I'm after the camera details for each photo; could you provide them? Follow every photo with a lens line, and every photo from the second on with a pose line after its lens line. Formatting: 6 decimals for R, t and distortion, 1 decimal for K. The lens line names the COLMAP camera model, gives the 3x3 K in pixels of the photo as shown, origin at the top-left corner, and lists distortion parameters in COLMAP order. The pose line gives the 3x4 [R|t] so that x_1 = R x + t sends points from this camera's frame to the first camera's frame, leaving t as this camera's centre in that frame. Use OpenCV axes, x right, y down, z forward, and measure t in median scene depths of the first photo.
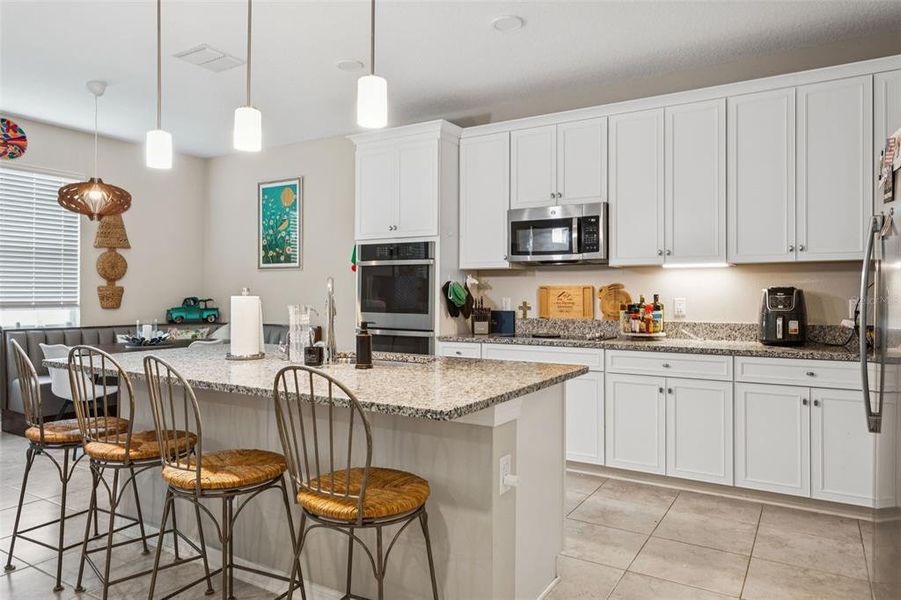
lens RADIAL K [[588.6, 0, 452.8], [0, 588.6, 295.0], [0, 0, 1]] dist [0.001533, 0.001320]
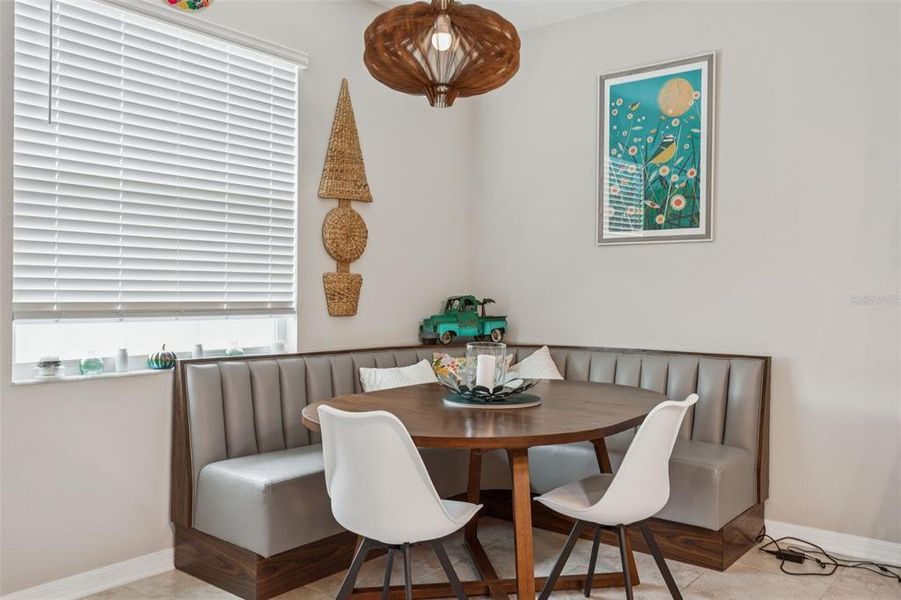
lens RADIAL K [[732.0, 0, 483.6], [0, 732.0, 297.9], [0, 0, 1]] dist [-0.006082, 0.001339]
pose [[0.994915, 0.004376, -0.100623, -0.389672], [-0.004191, 0.999989, 0.002041, 0.004803], [0.100630, -0.001609, 0.994923, 0.367559]]
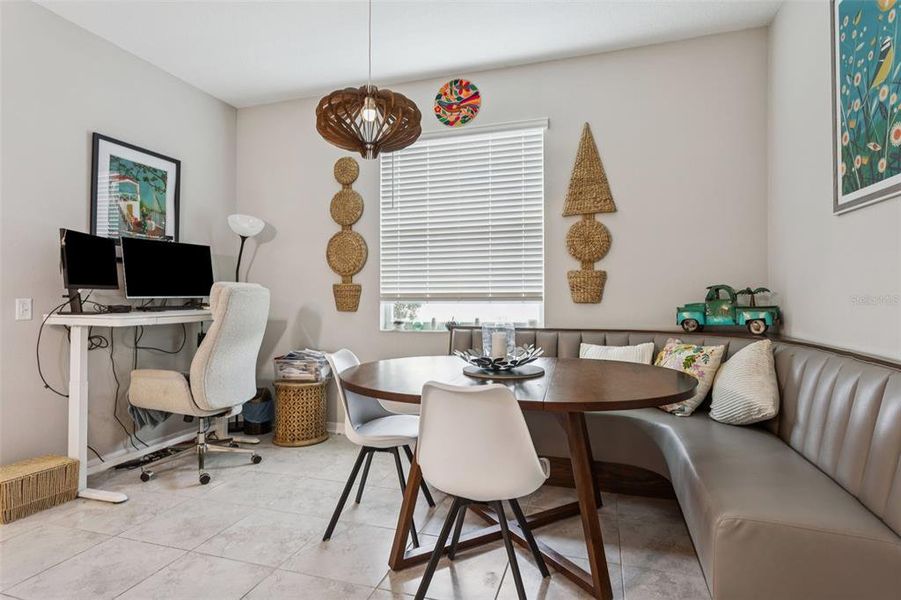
lens RADIAL K [[489.0, 0, 435.1], [0, 489.0, 288.5], [0, 0, 1]] dist [0.002096, 0.001405]
pose [[0.226444, -0.018586, -0.973847, -0.070348], [0.004414, 0.999827, -0.018056, 0.015043], [0.974014, -0.000210, 0.226487, 0.697678]]
